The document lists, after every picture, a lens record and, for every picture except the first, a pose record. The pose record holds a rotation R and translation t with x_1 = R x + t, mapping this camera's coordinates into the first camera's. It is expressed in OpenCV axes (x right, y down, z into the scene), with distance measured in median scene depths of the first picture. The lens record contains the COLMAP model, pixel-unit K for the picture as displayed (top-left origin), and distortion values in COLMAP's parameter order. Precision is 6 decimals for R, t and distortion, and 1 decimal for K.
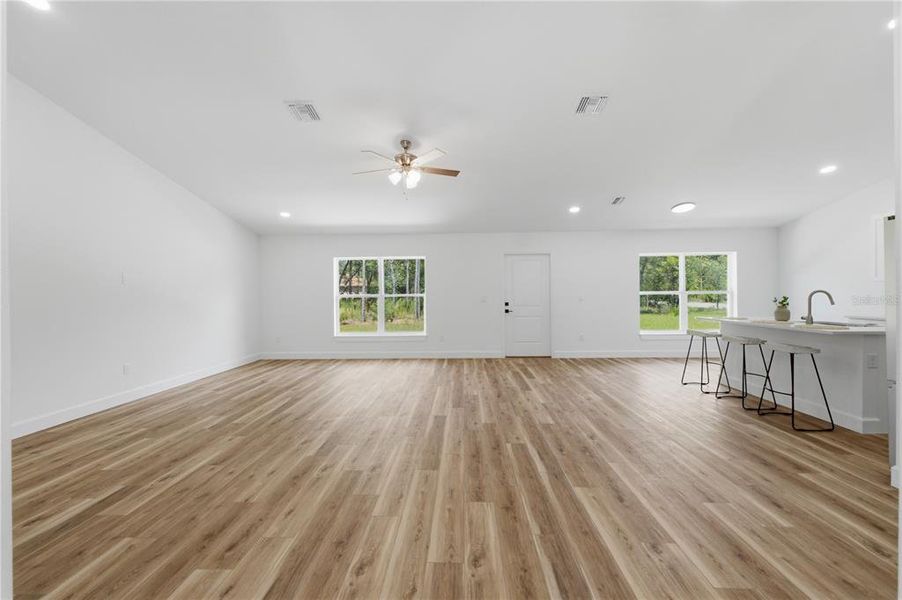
lens RADIAL K [[379.7, 0, 450.7], [0, 379.7, 296.3], [0, 0, 1]] dist [-0.000070, -0.000444]
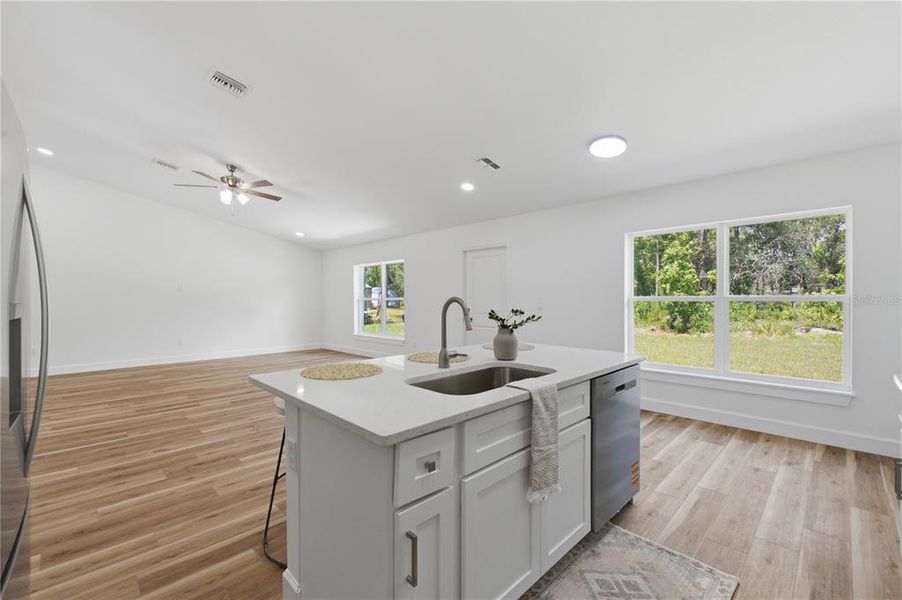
lens RADIAL K [[388.4, 0, 458.7], [0, 388.4, 297.7], [0, 0, 1]] dist [0.002225, 0.000066]
pose [[0.739117, 0.008174, -0.673528, 1.293893], [-0.011339, 0.999936, -0.000308, -0.013674], [0.673482, 0.007865, 0.739162, 0.645805]]
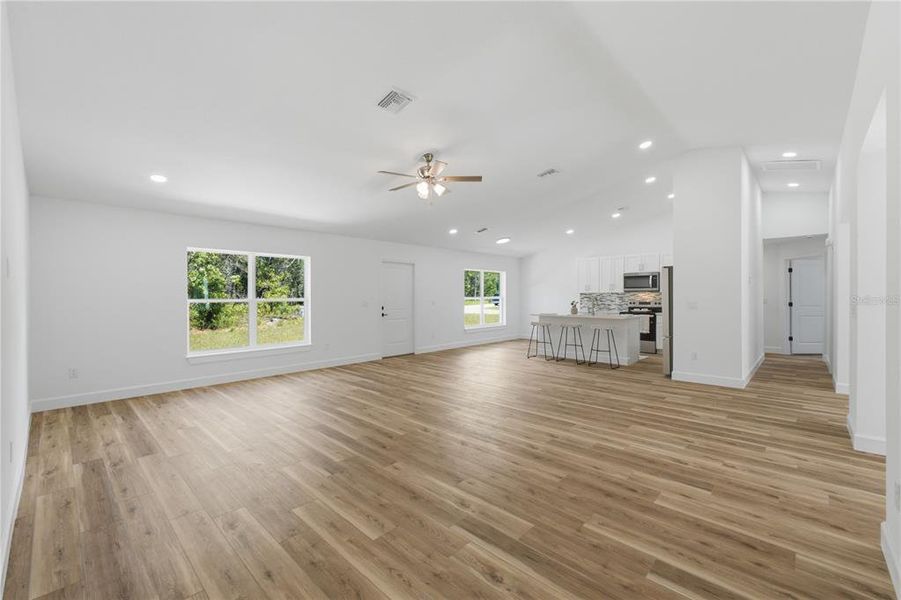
lens RADIAL K [[379.3, 0, 450.2], [0, 379.3, 296.3], [0, 0, 1]] dist [-0.000070, -0.000444]
pose [[0.667284, 0.006425, 0.744776, -0.944148], [0.002793, 0.999934, -0.011129, -0.001380], [-0.744799, 0.009506, 0.667222, 0.275687]]
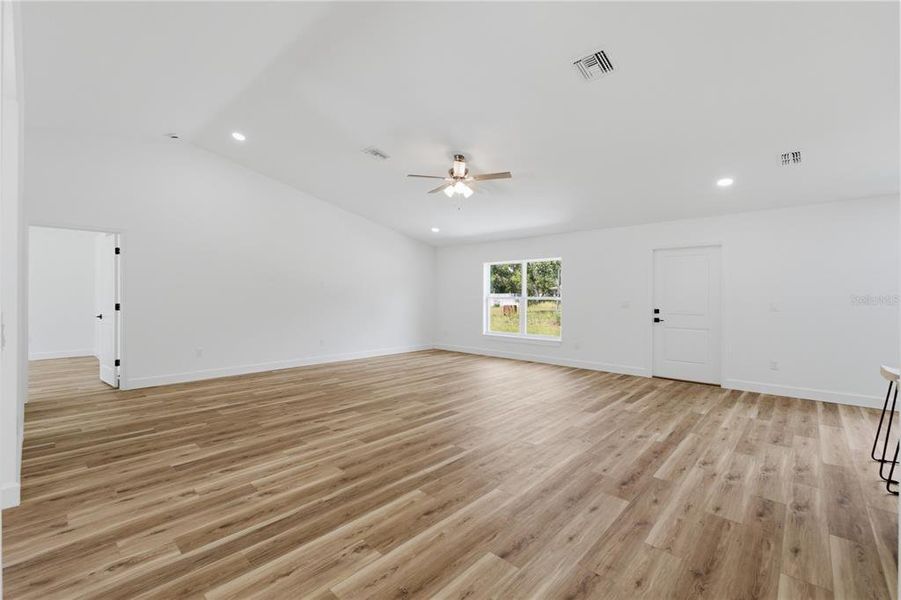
lens RADIAL K [[384.2, 0, 453.5], [0, 384.2, 298.3], [0, 0, 1]] dist [0.000116, 0.000135]
pose [[0.756202, 0.017886, -0.654094, 0.645999], [-0.018432, 0.999812, 0.006030, -0.007602], [0.654079, 0.007496, 0.756389, 0.177515]]
